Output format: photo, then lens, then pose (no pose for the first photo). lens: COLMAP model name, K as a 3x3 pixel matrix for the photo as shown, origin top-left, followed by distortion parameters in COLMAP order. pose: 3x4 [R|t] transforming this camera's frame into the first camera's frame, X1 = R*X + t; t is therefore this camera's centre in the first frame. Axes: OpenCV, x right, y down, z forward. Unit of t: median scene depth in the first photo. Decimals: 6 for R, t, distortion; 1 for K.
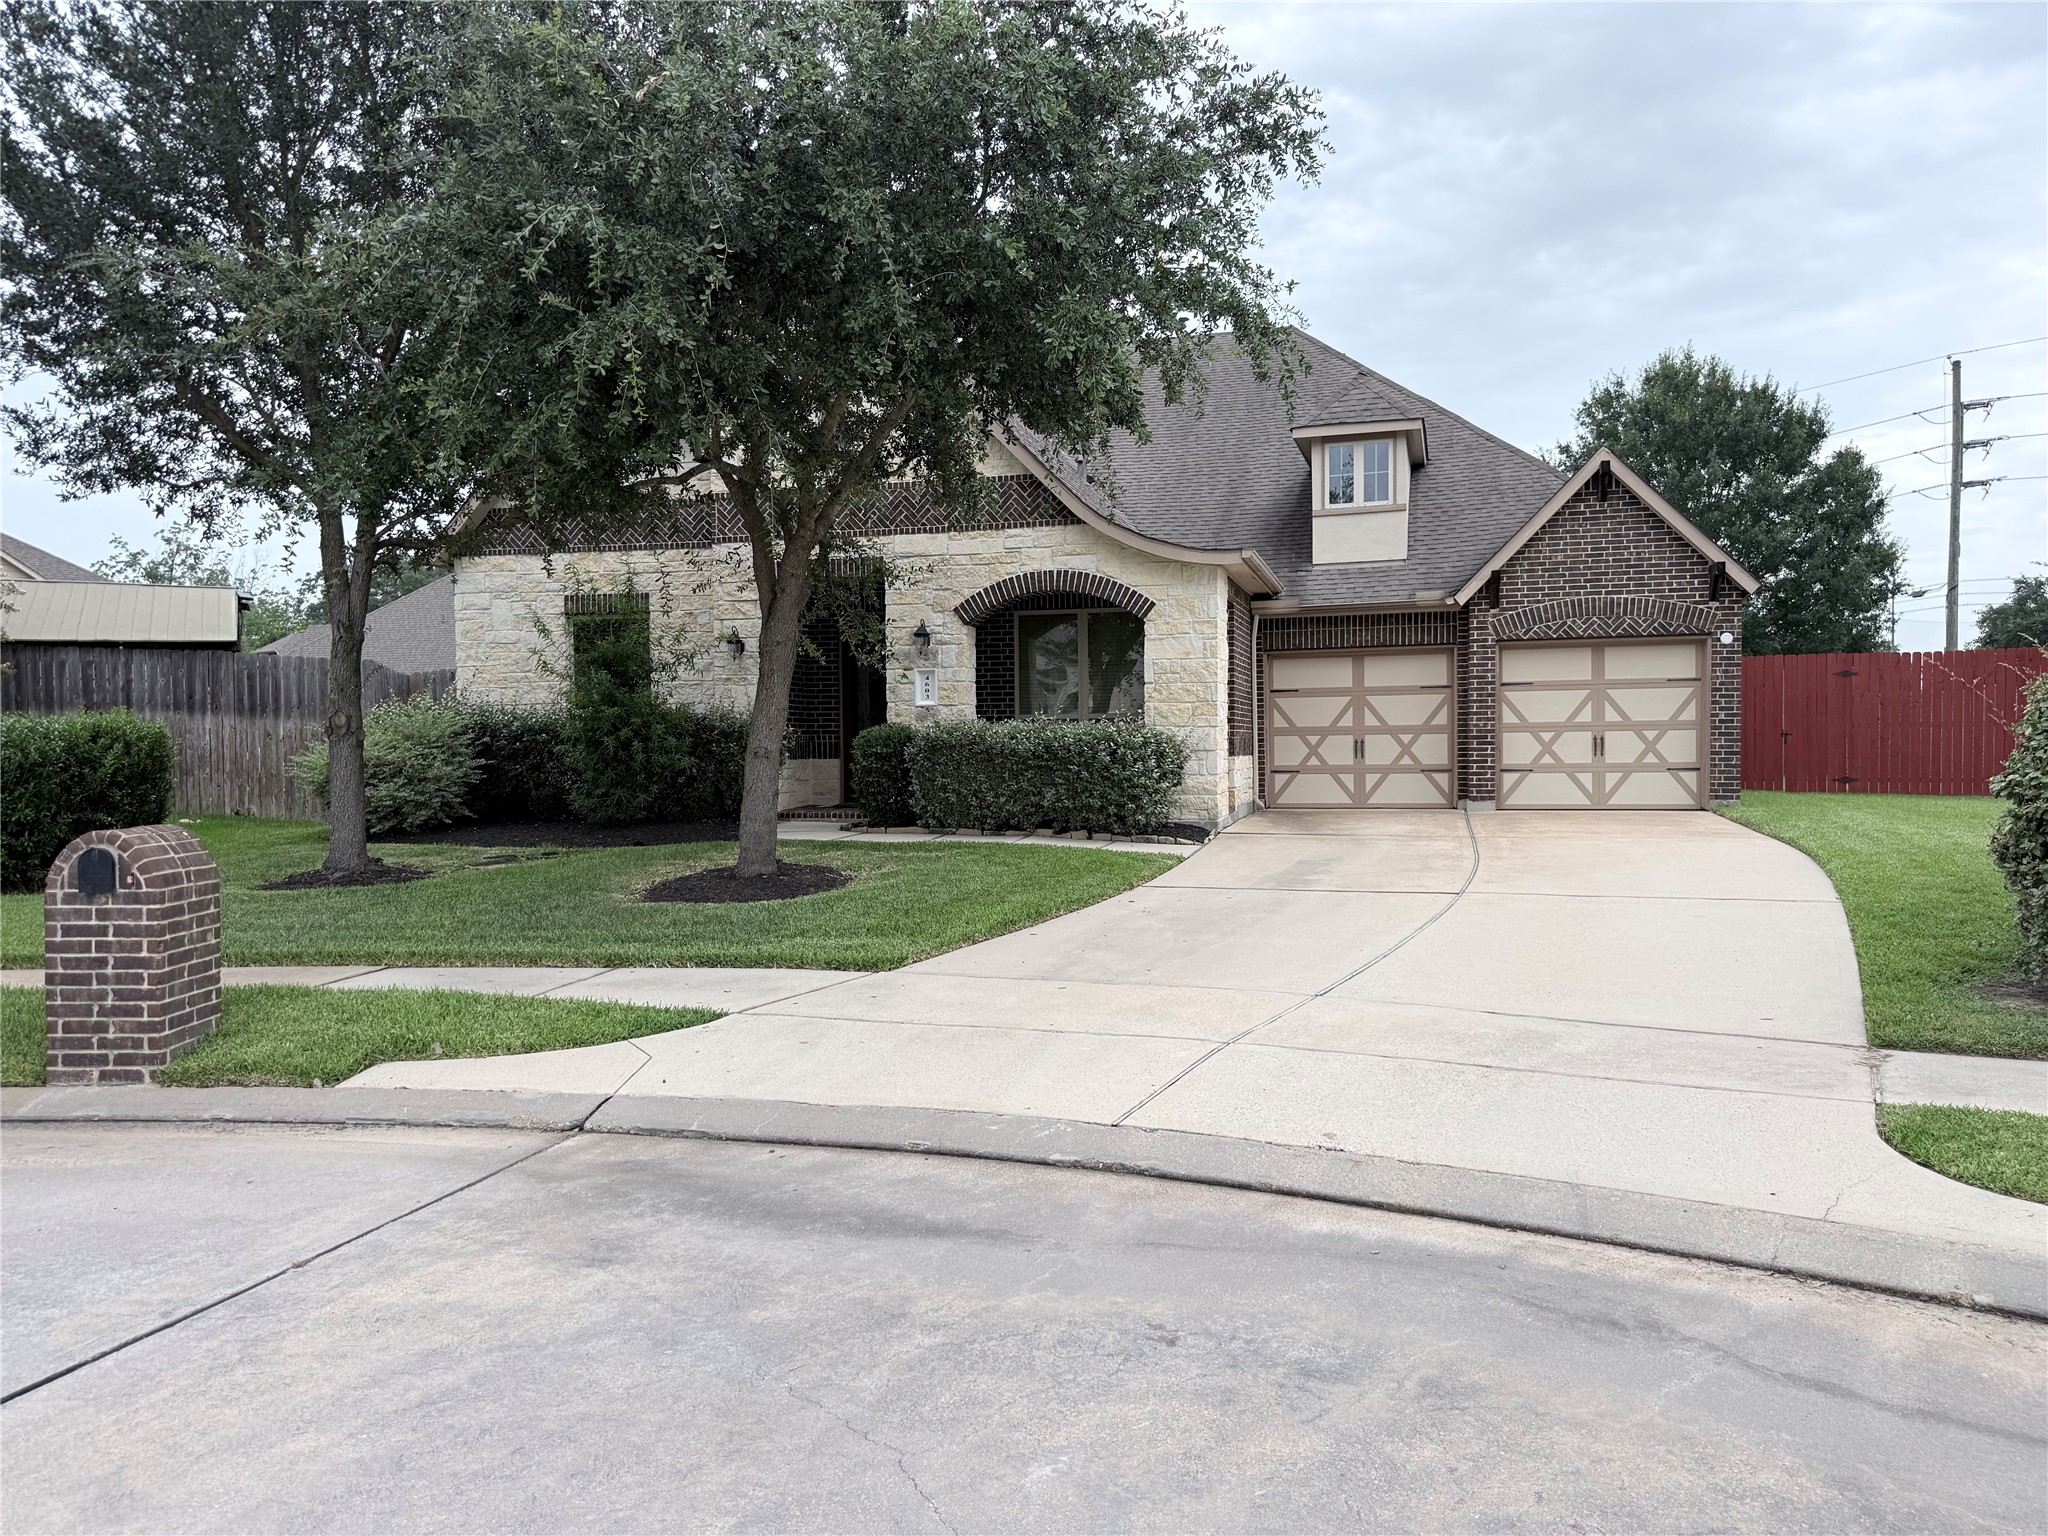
lens RADIAL K [[1450.2, 0, 1023.4], [0, 1450.2, 763.2], [0, 0, 1]] dist [0.069744, -0.079021]
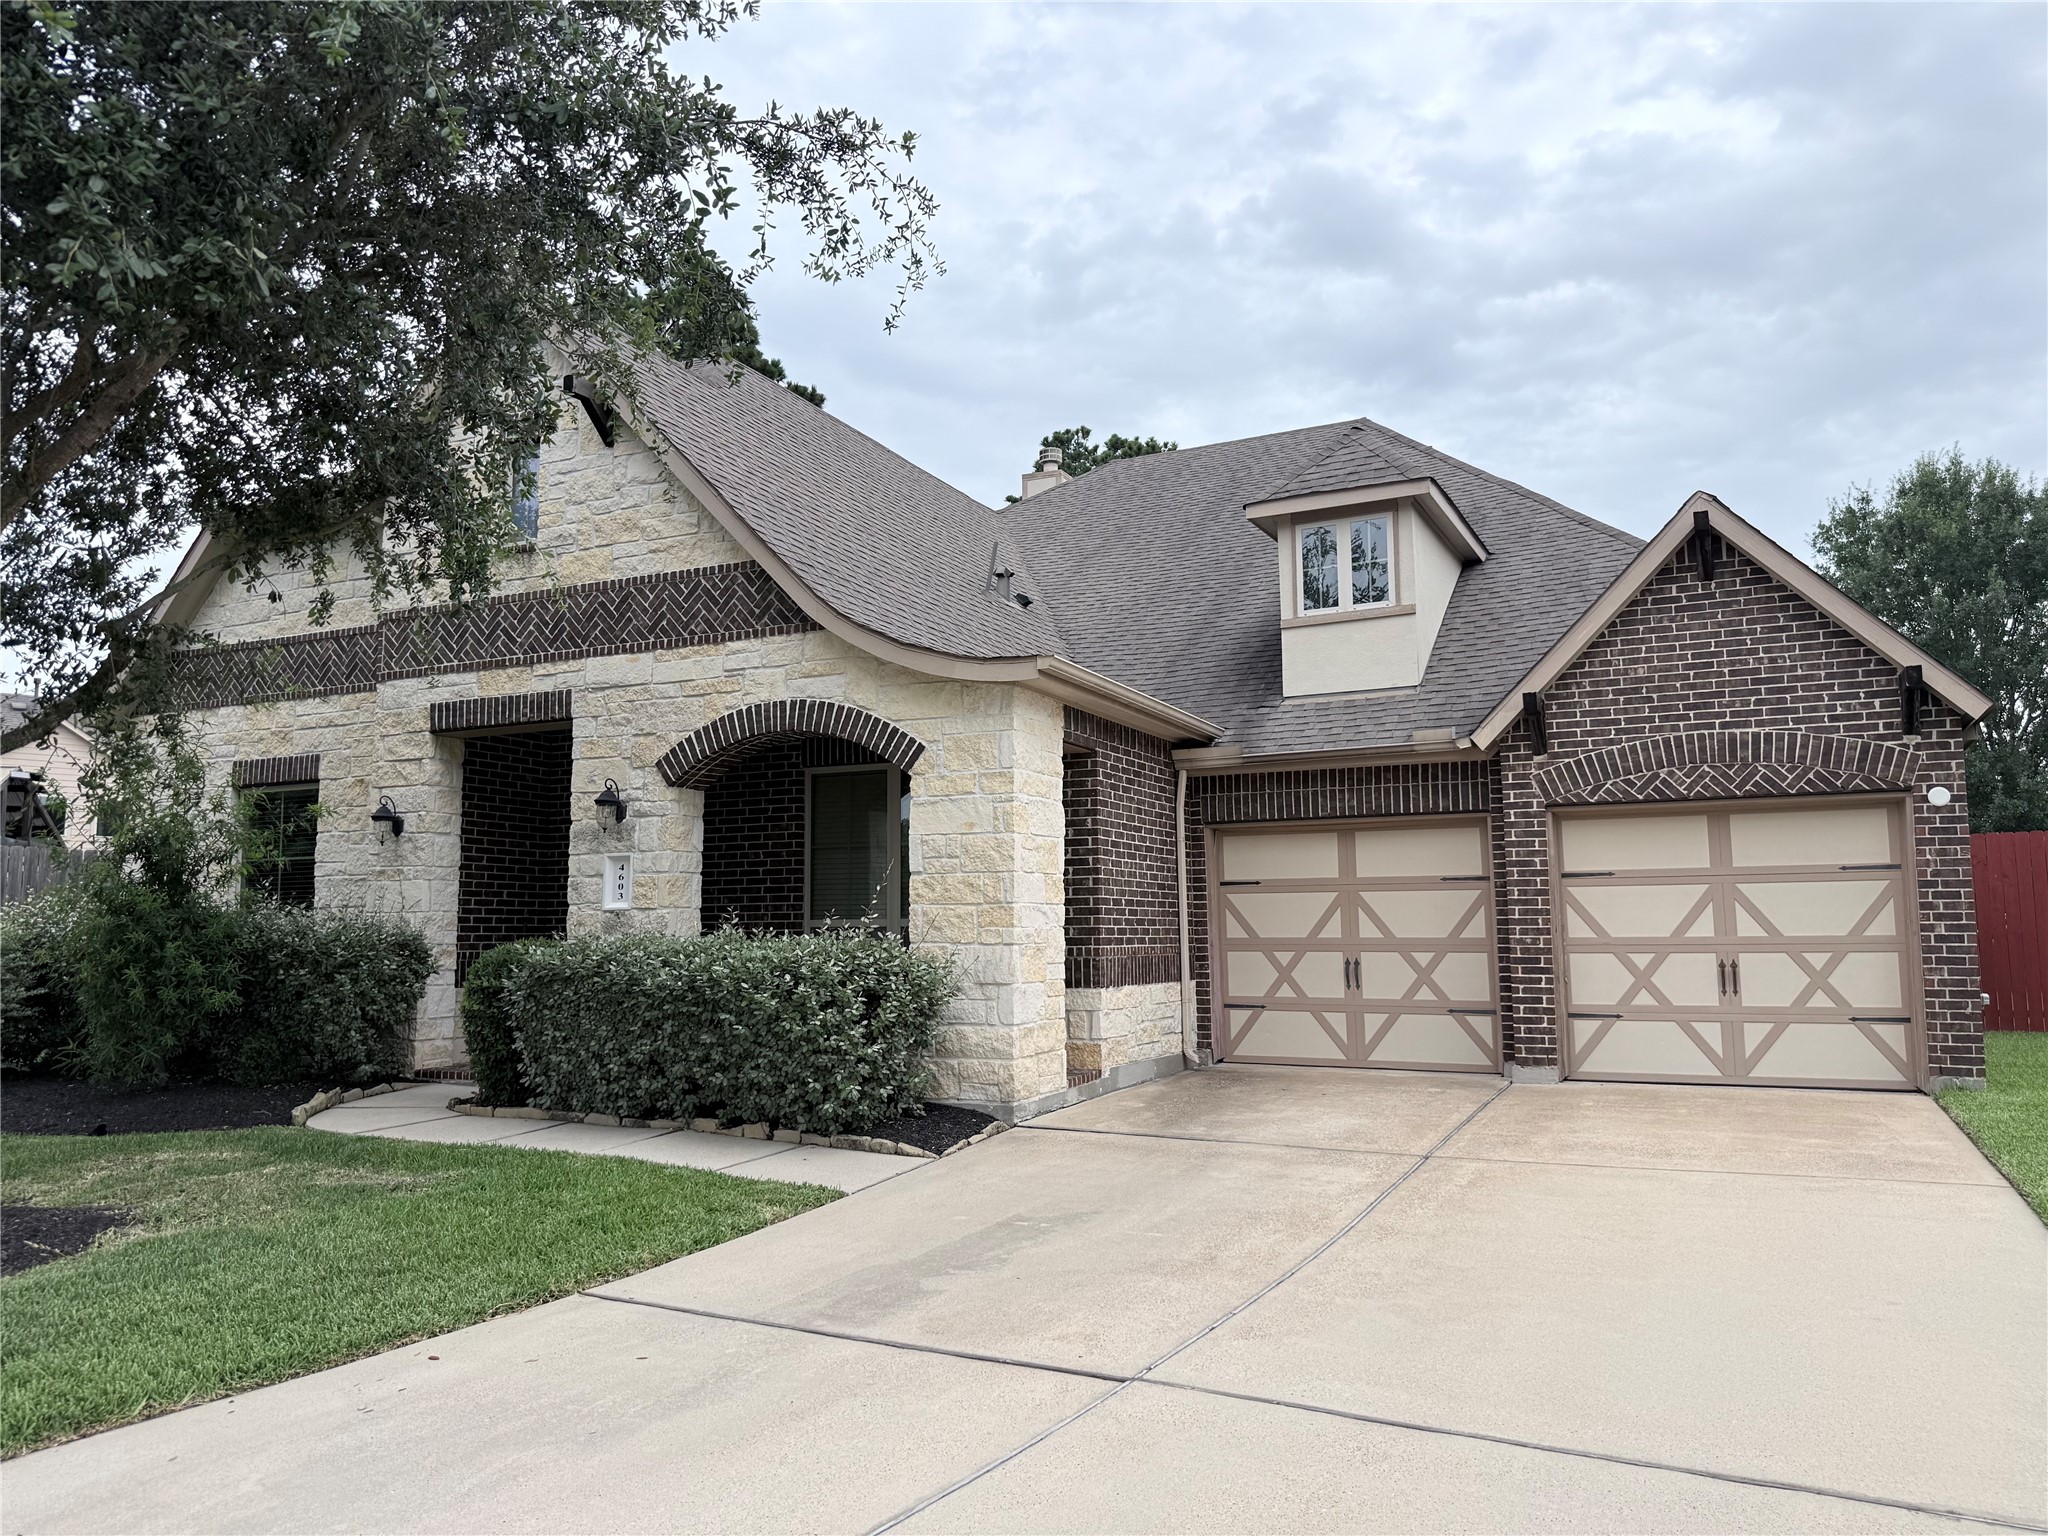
lens RADIAL K [[1450.2, 0, 1025.7], [0, 1450.2, 751.3], [0, 0, 1]] dist [0.069744, -0.079021]
pose [[0.984037, -0.018891, -0.176958, 0.216835], [-0.005639, 0.990541, -0.137101, -0.019424], [0.177874, 0.135910, 0.974623, 0.347328]]
